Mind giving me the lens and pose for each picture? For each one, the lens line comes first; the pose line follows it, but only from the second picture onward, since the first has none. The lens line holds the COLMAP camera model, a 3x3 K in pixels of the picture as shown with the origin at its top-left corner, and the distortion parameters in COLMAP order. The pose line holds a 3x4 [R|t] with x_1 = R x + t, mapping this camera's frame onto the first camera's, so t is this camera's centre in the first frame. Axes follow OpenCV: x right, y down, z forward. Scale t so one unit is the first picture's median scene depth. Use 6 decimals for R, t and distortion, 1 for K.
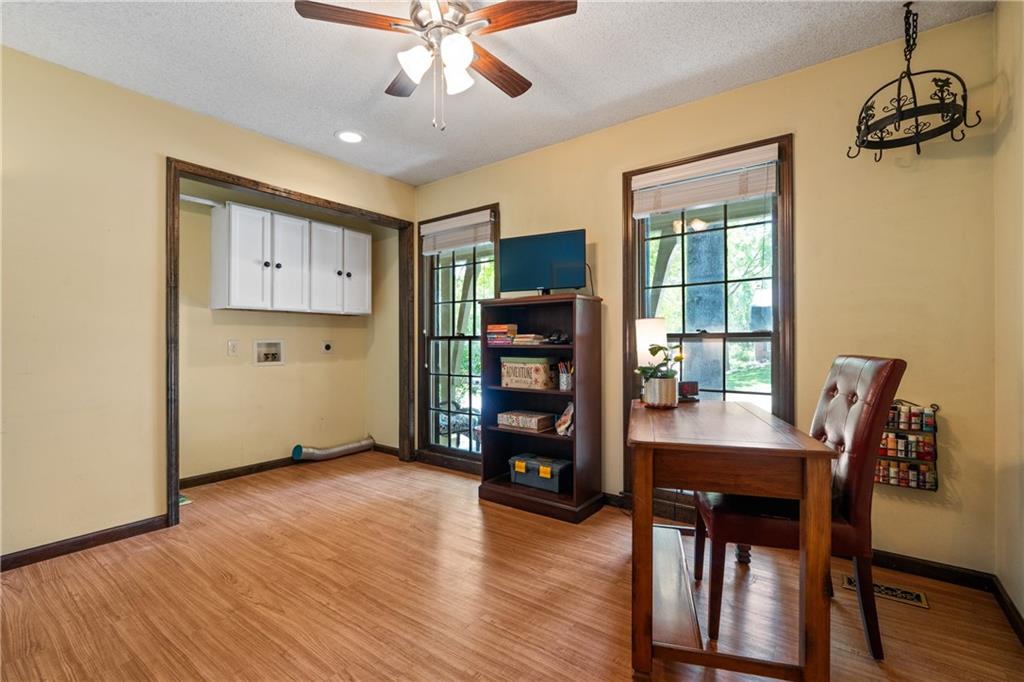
lens RADIAL K [[461.3, 0, 512.0], [0, 461.3, 341.0], [0, 0, 1]] dist [0.001959, 0.000926]
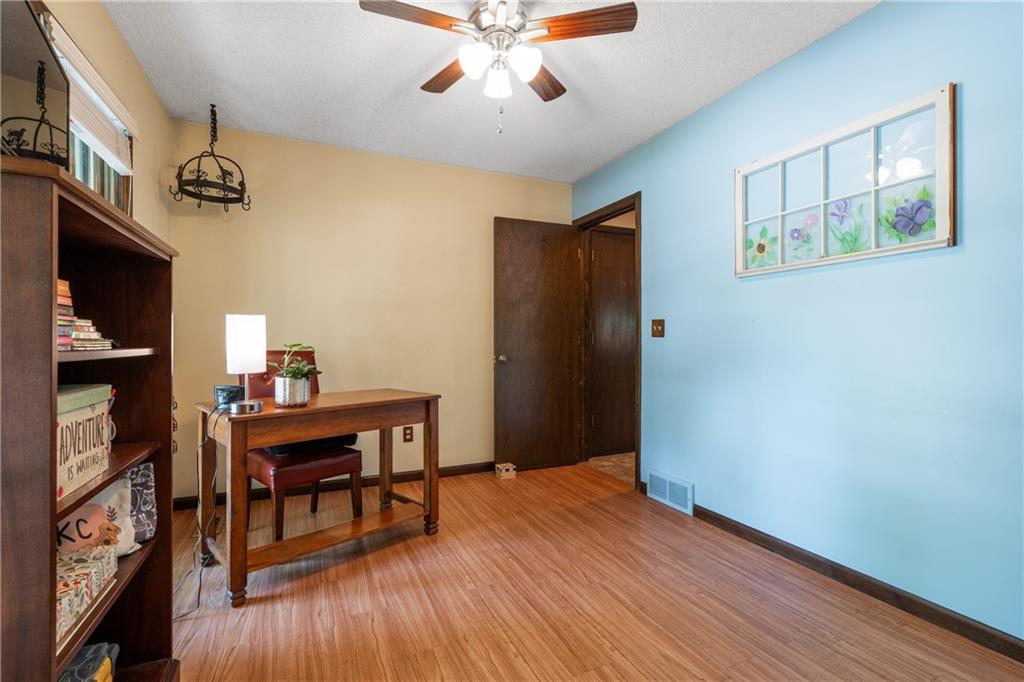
lens RADIAL K [[461.3, 0, 512.0], [0, 461.3, 341.0], [0, 0, 1]] dist [0.001959, 0.000926]
pose [[-0.880336, 0.002898, 0.474343, -0.656859], [0.000801, 0.999989, -0.004623, 0.007821], [-0.474351, -0.003690, -0.880328, 1.884327]]
